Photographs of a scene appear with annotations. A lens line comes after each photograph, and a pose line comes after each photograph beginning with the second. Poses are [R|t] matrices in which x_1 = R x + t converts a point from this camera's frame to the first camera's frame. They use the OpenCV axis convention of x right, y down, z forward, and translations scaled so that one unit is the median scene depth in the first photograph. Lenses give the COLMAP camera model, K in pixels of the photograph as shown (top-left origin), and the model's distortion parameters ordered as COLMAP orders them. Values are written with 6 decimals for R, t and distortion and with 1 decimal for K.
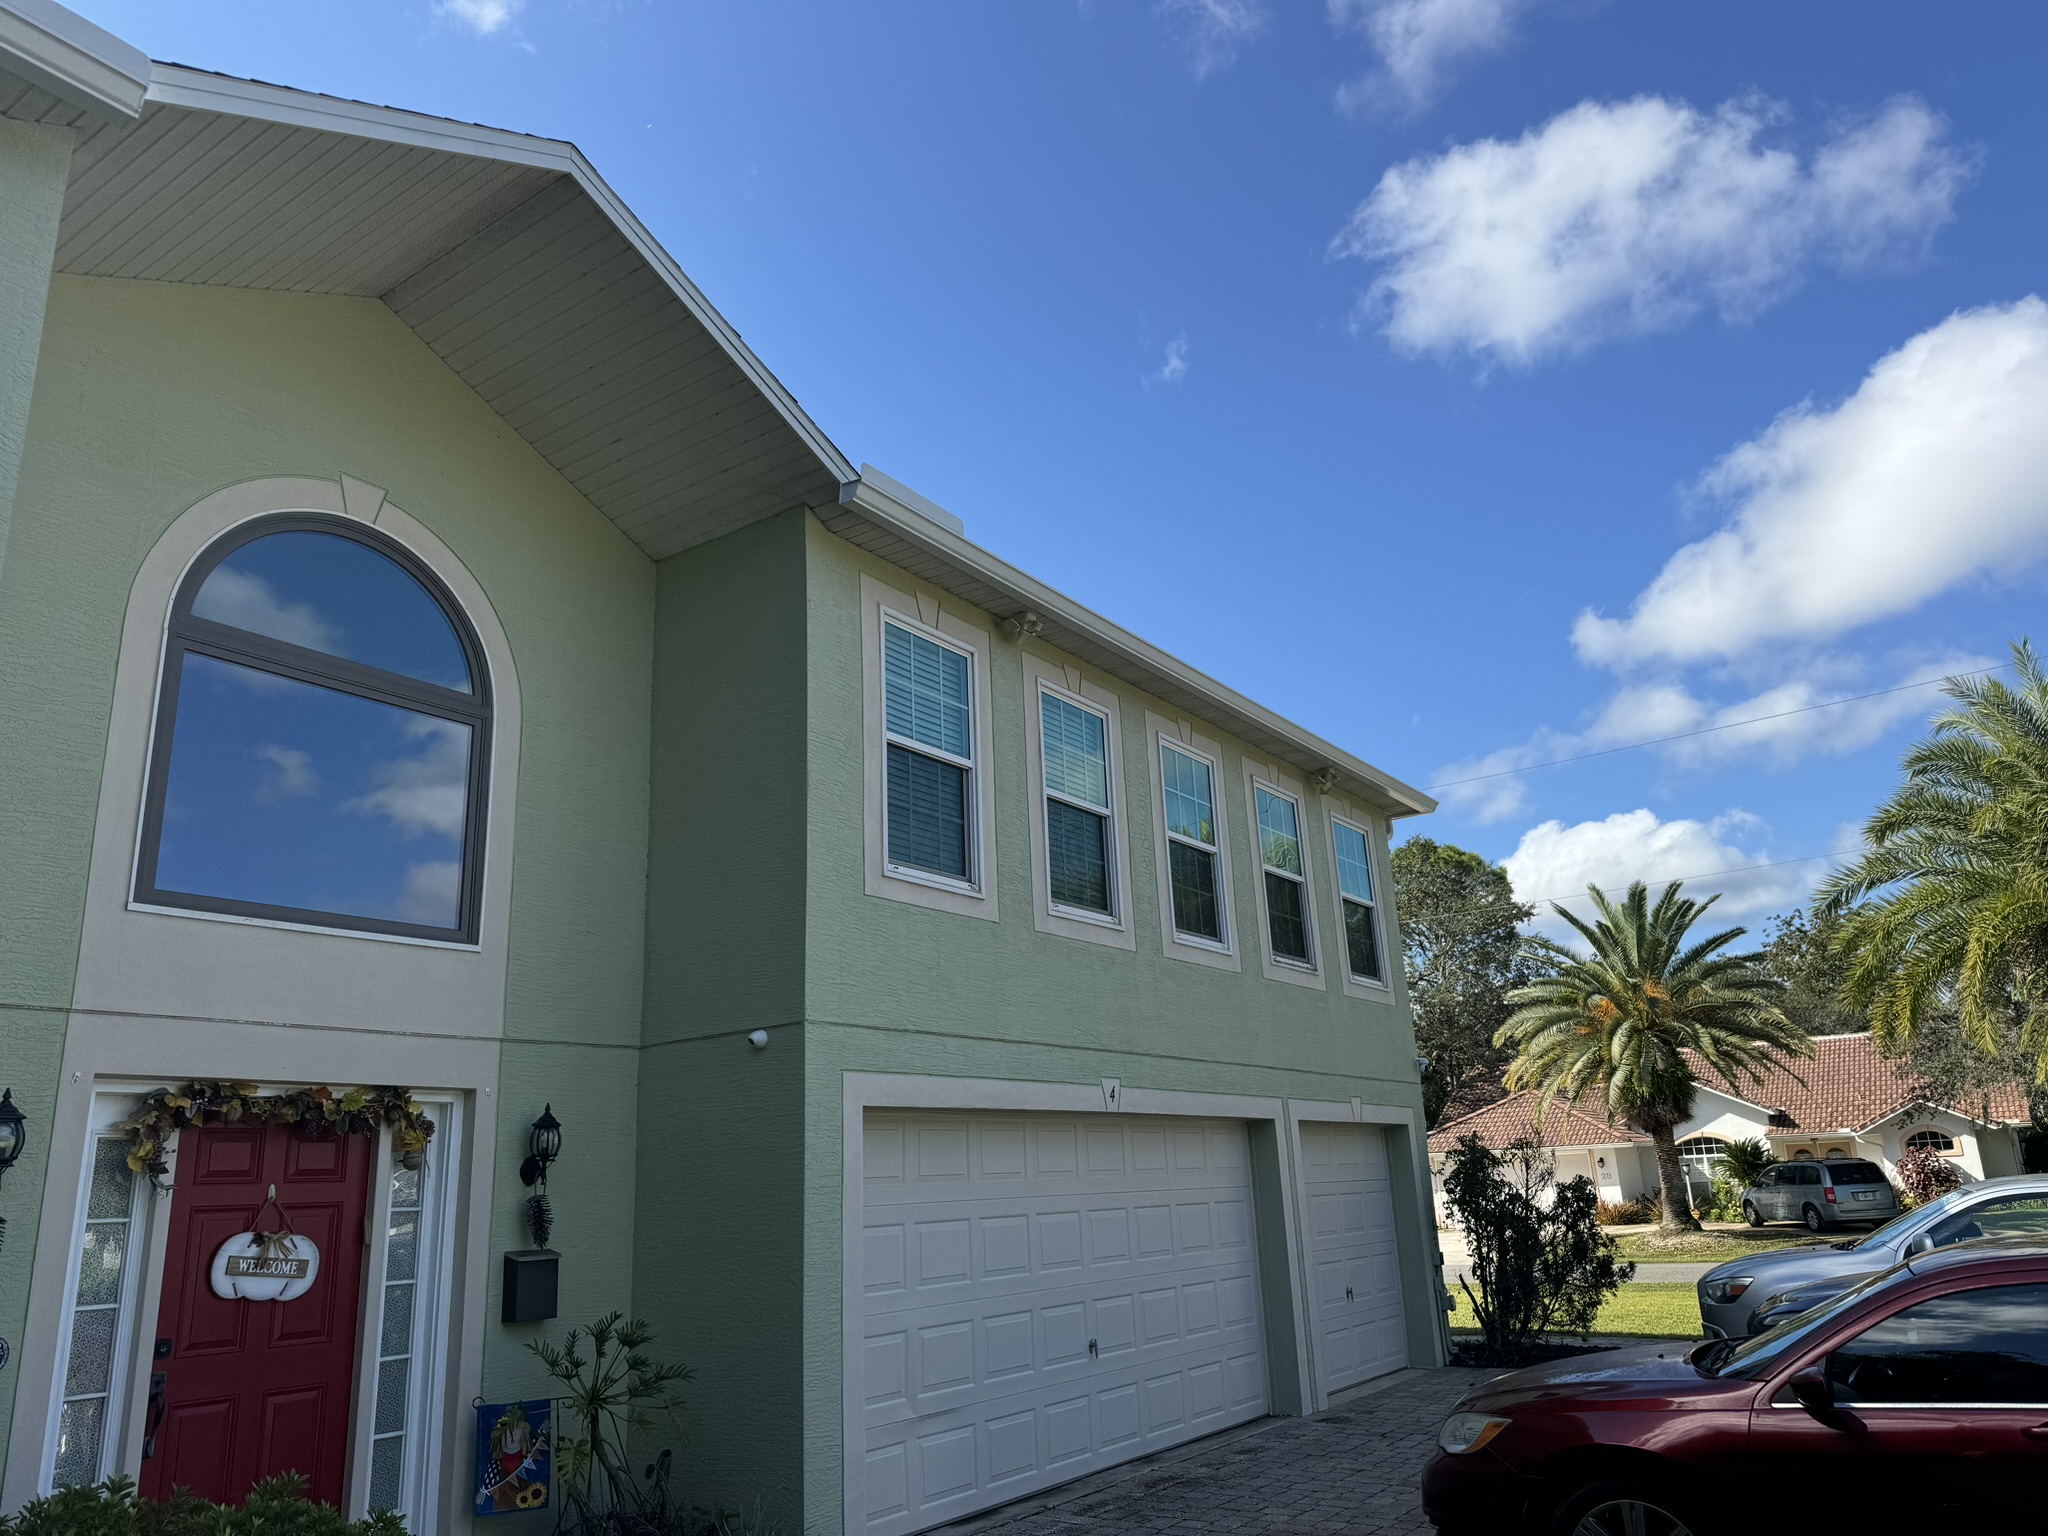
lens RADIAL K [[1435.4, 0, 1031.4], [0, 1435.4, 772.5], [0, 0, 1]] dist [0.090910, -0.120117]
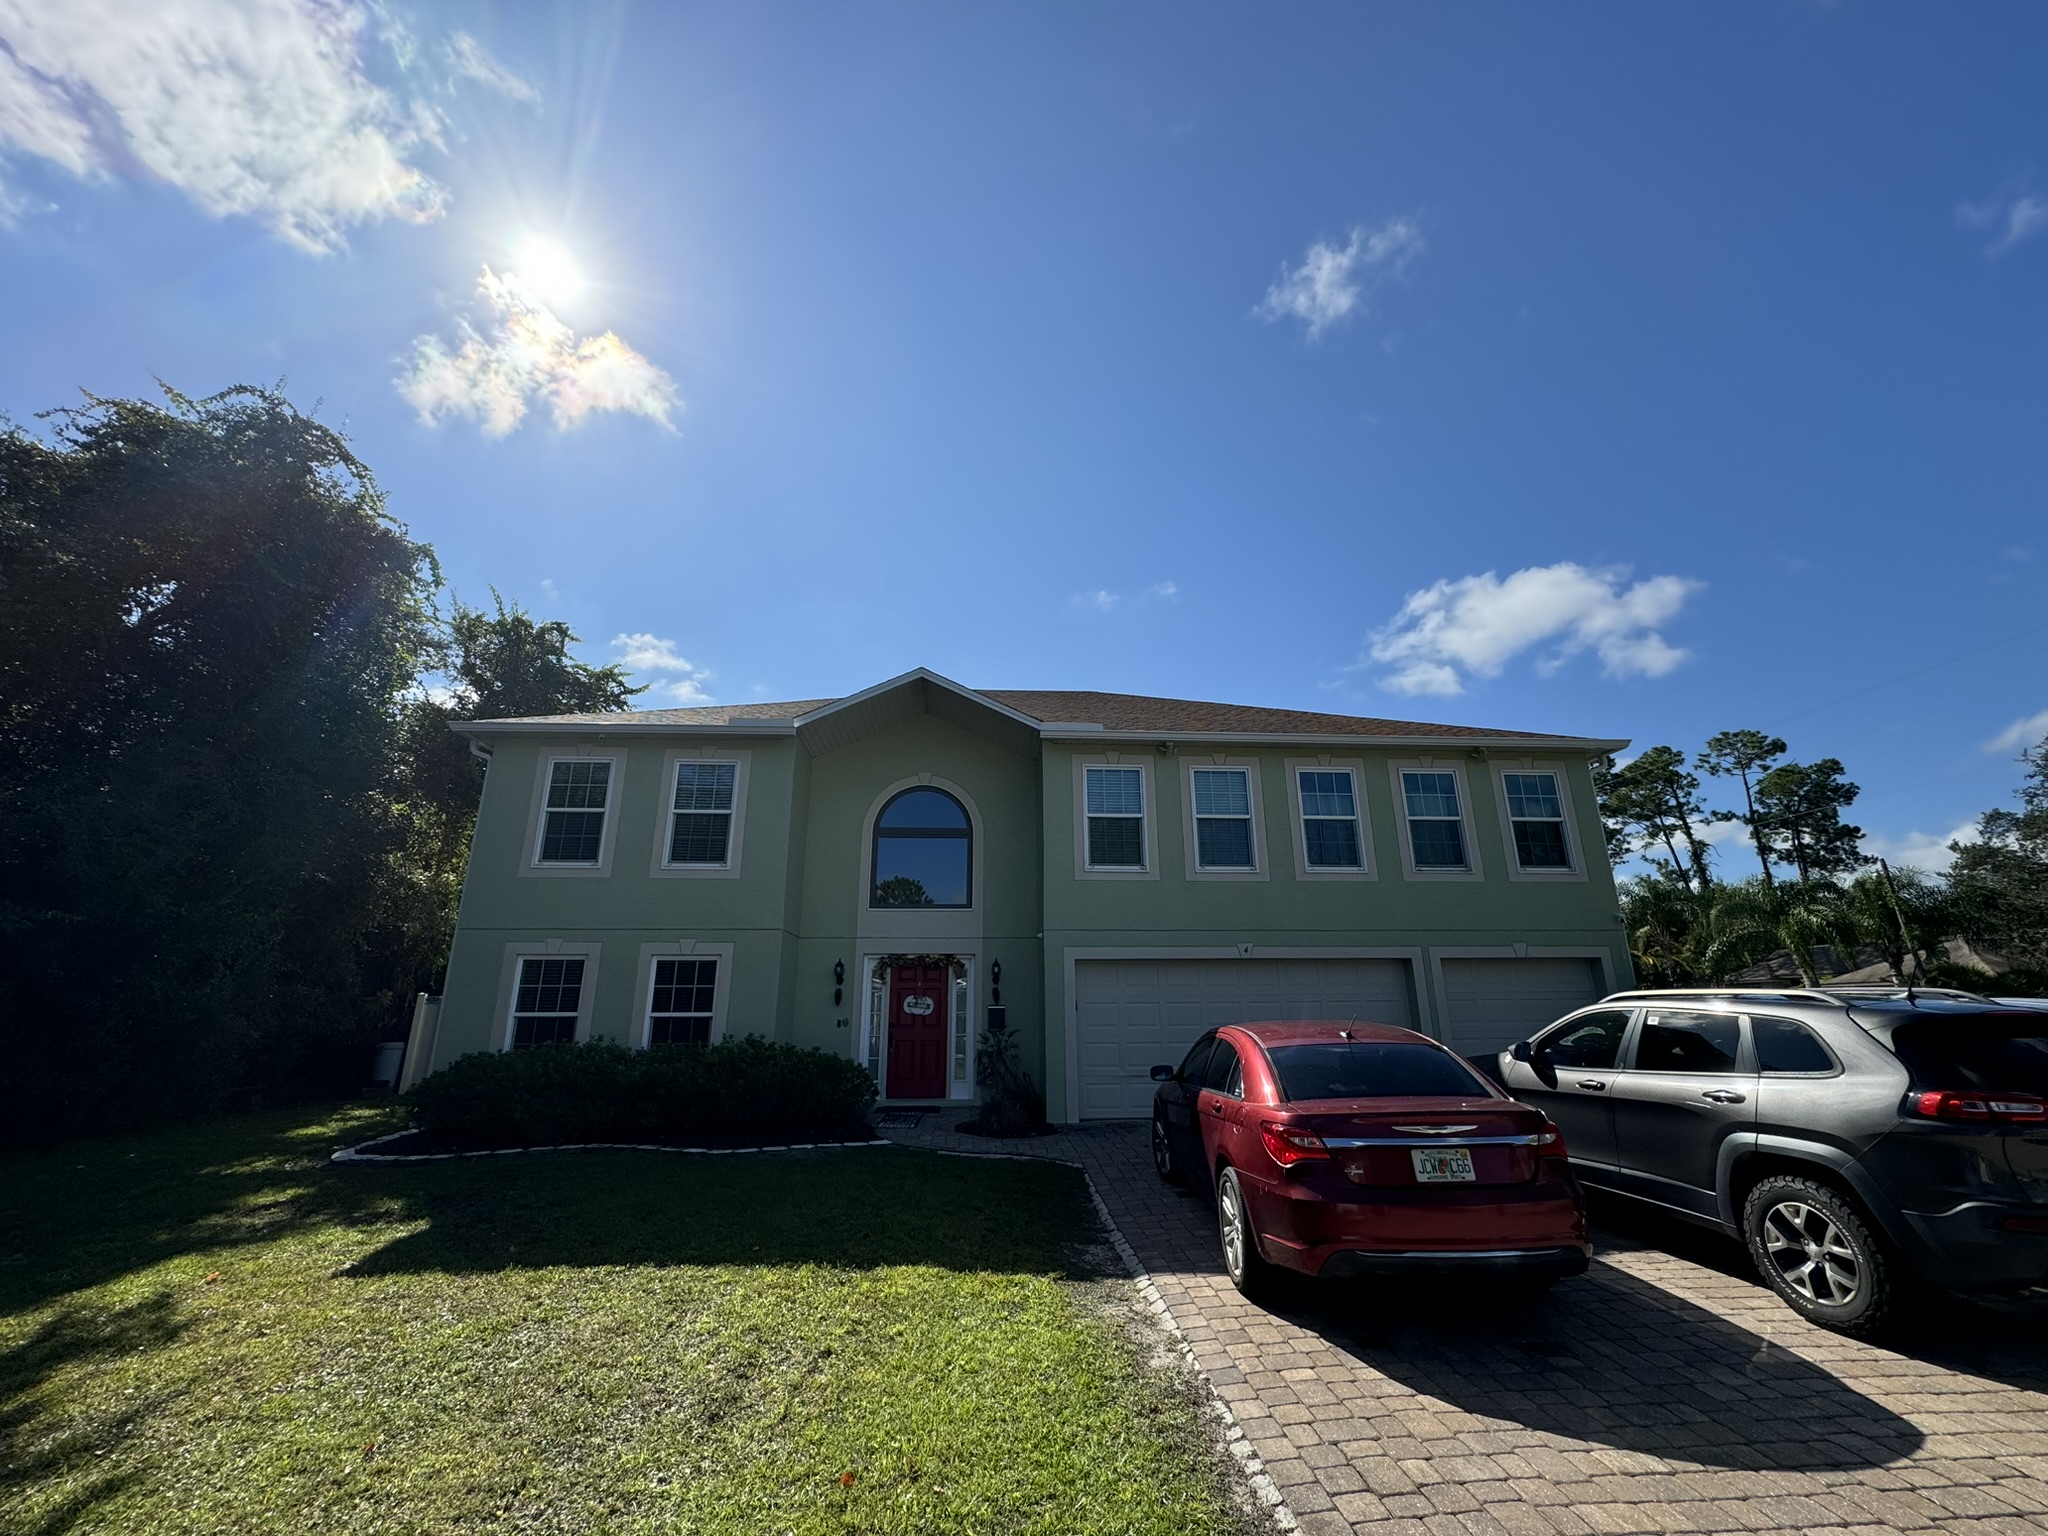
lens RADIAL K [[839.5, 0, 1033.5], [0, 839.5, 768.7], [0, 0, 1]] dist [-0.007473, 0.000248]
pose [[0.626656, -0.176834, -0.758968, 1.202936], [0.196865, 0.978248, -0.065379, -0.035133], [0.754021, -0.108444, 0.647837, -0.049232]]
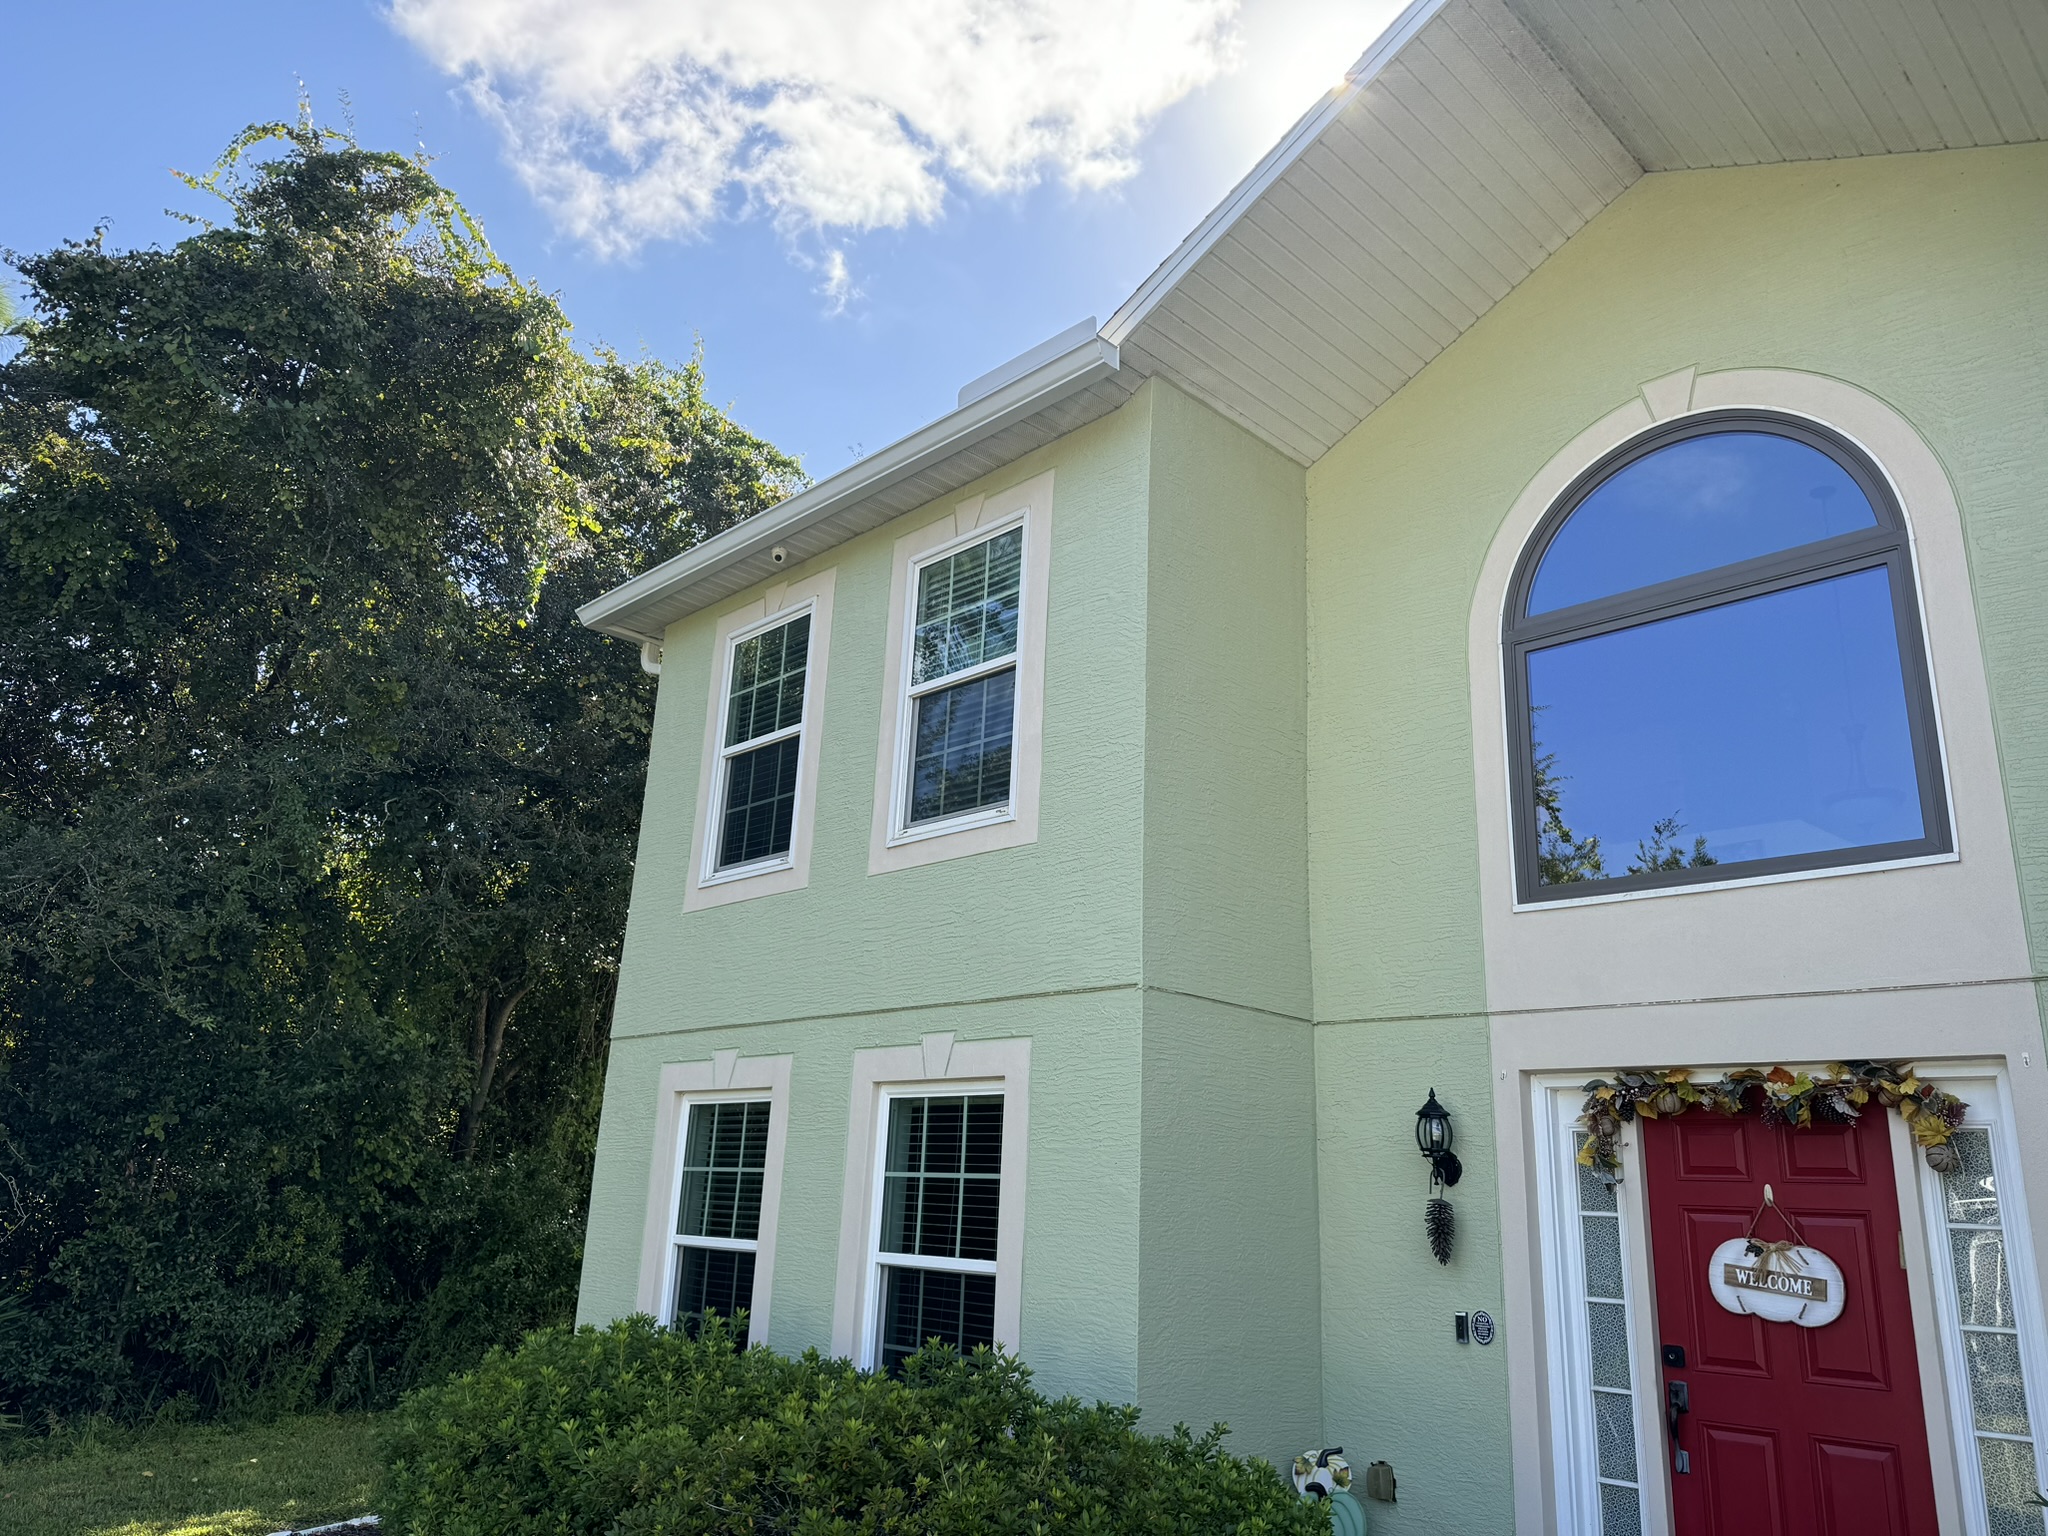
lens RADIAL K [[1435.4, 0, 1031.4], [0, 1435.4, 772.5], [0, 0, 1]] dist [0.090910, -0.120117]
pose [[-0.193829, -0.242088, -0.950696, 0.400916], [0.246144, 0.926075, -0.286003, 0.184688], [0.949655, -0.289443, -0.119911, 0.713962]]
